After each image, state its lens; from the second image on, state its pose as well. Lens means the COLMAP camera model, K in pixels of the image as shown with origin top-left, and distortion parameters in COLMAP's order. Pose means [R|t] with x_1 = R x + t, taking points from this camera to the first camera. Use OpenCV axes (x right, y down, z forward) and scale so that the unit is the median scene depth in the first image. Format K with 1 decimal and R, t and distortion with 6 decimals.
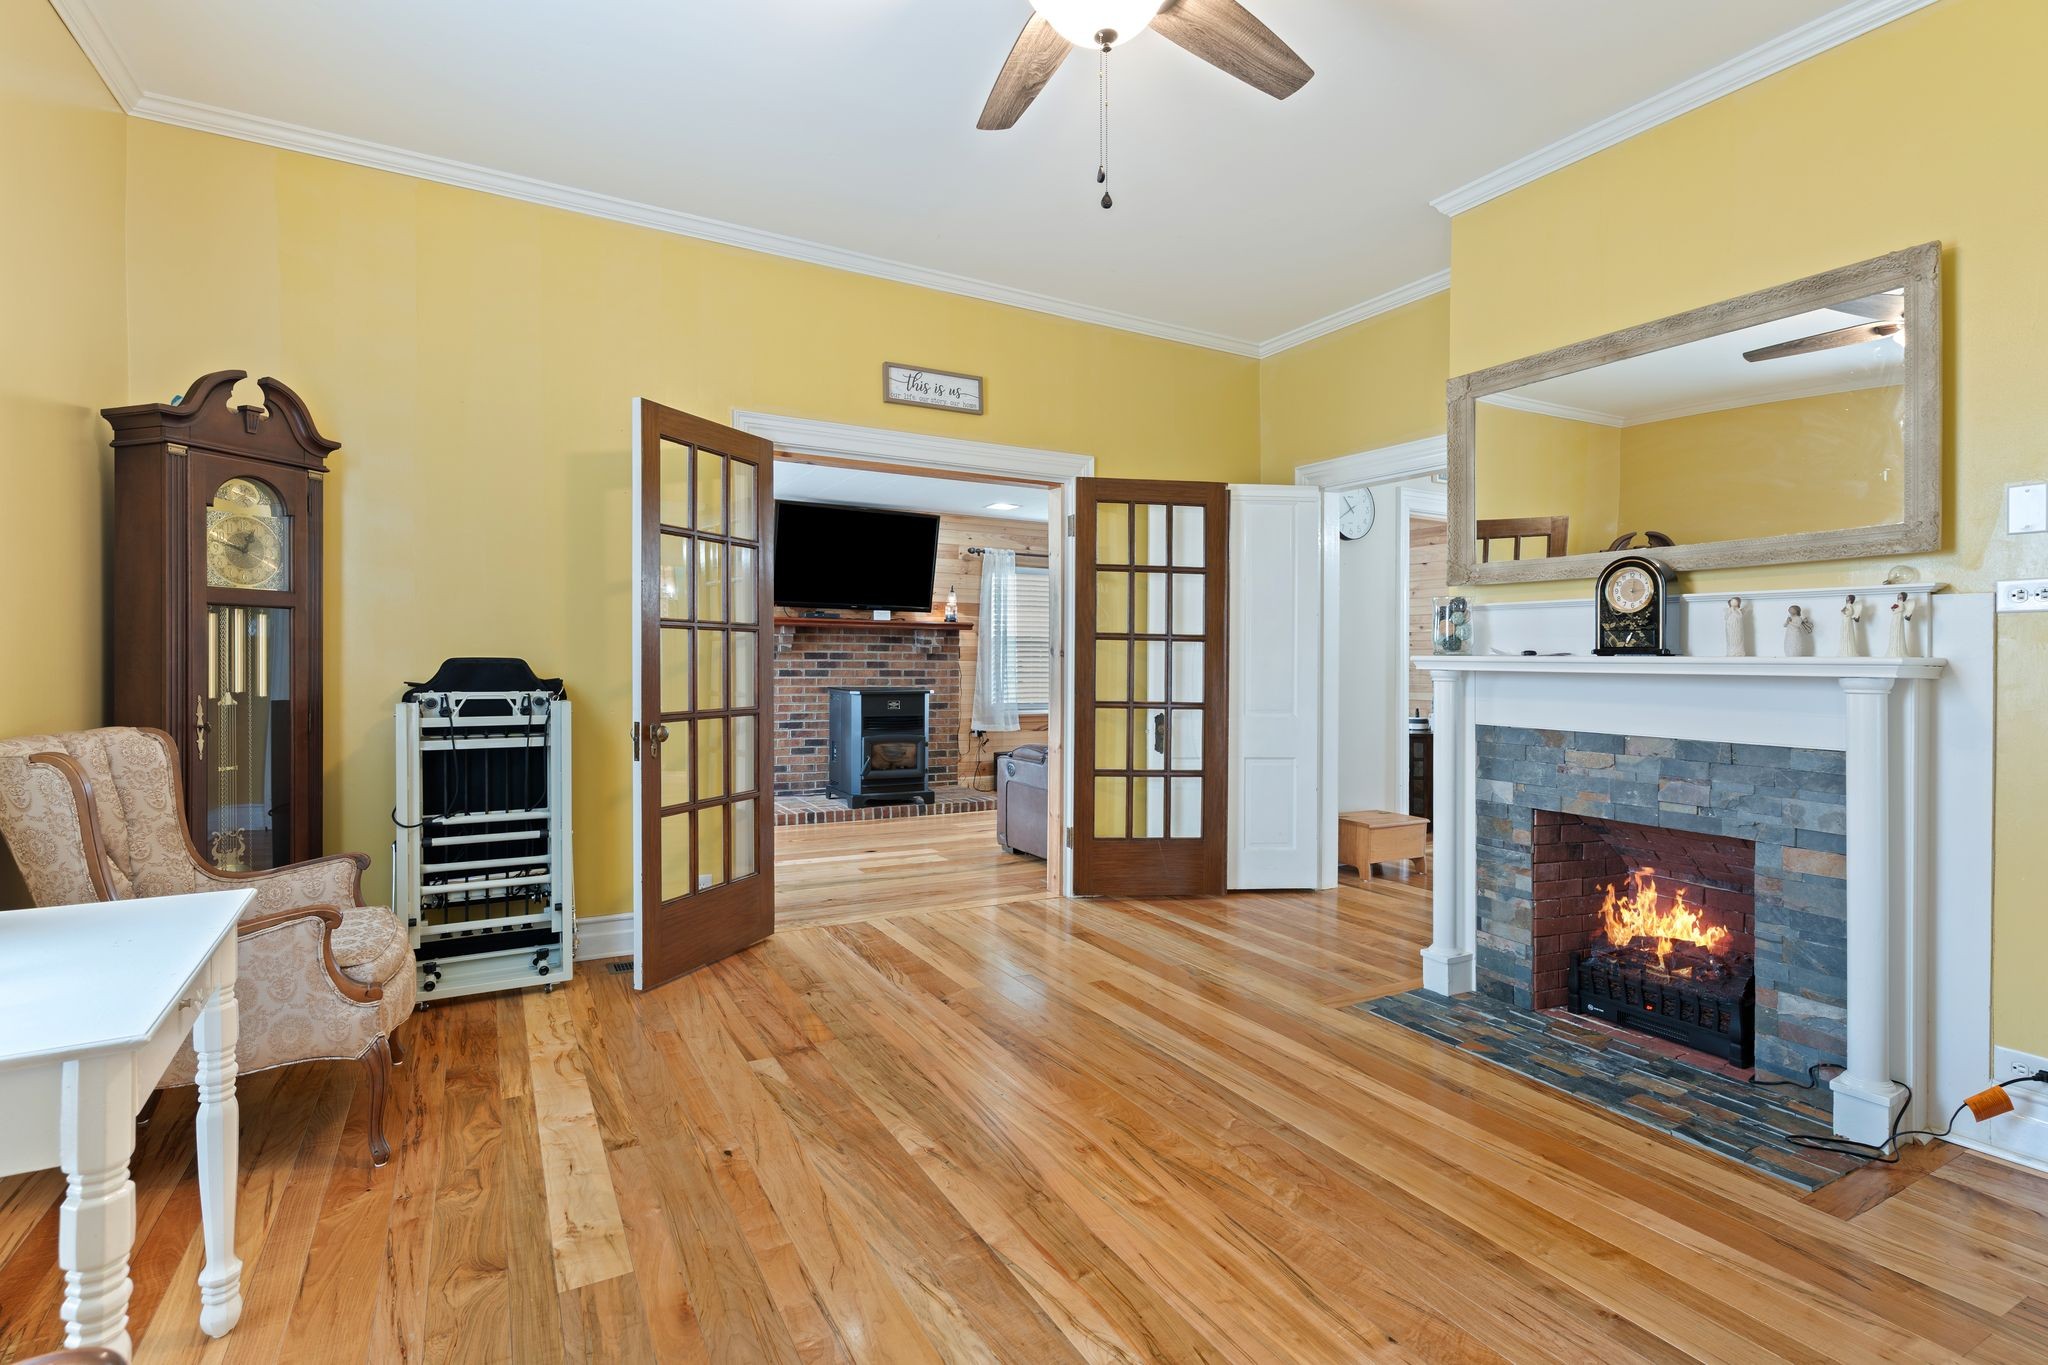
lens RADIAL K [[969.0, 0, 1019.0], [0, 969.0, 672.3], [0, 0, 1]] dist [0.000323, -0.000150]
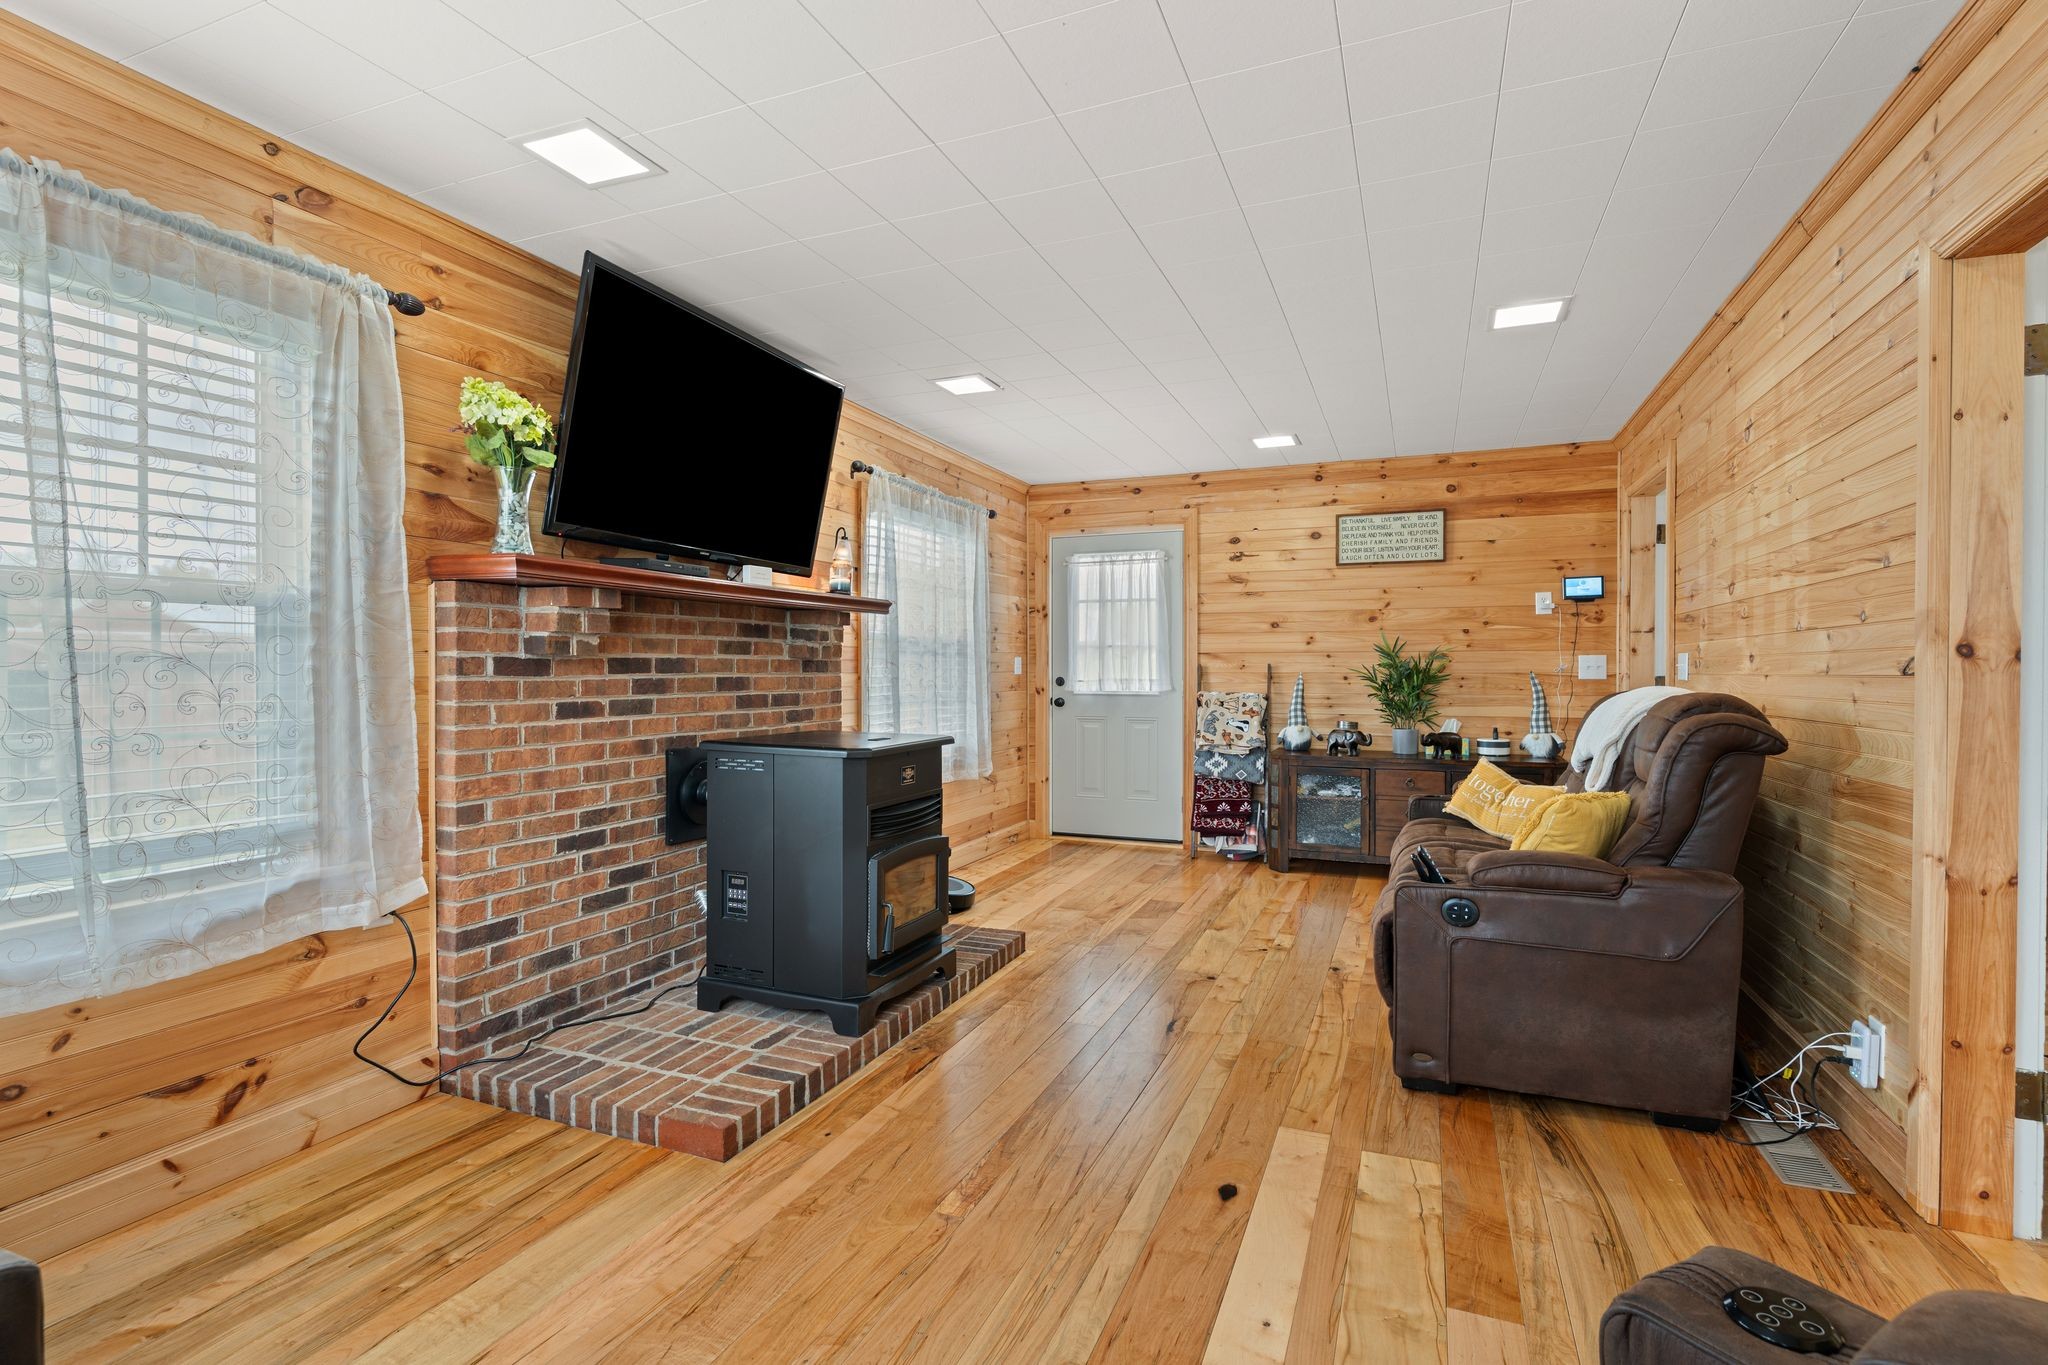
lens RADIAL K [[969.0, 0, 1024.9], [0, 969.0, 677.6], [0, 0, 1]] dist [0.000323, -0.000150]
pose [[0.791418, -0.015109, 0.611088, -0.328719], [0.015686, 0.999867, 0.004407, -0.011026], [-0.611074, 0.006097, 0.791550, 0.568419]]
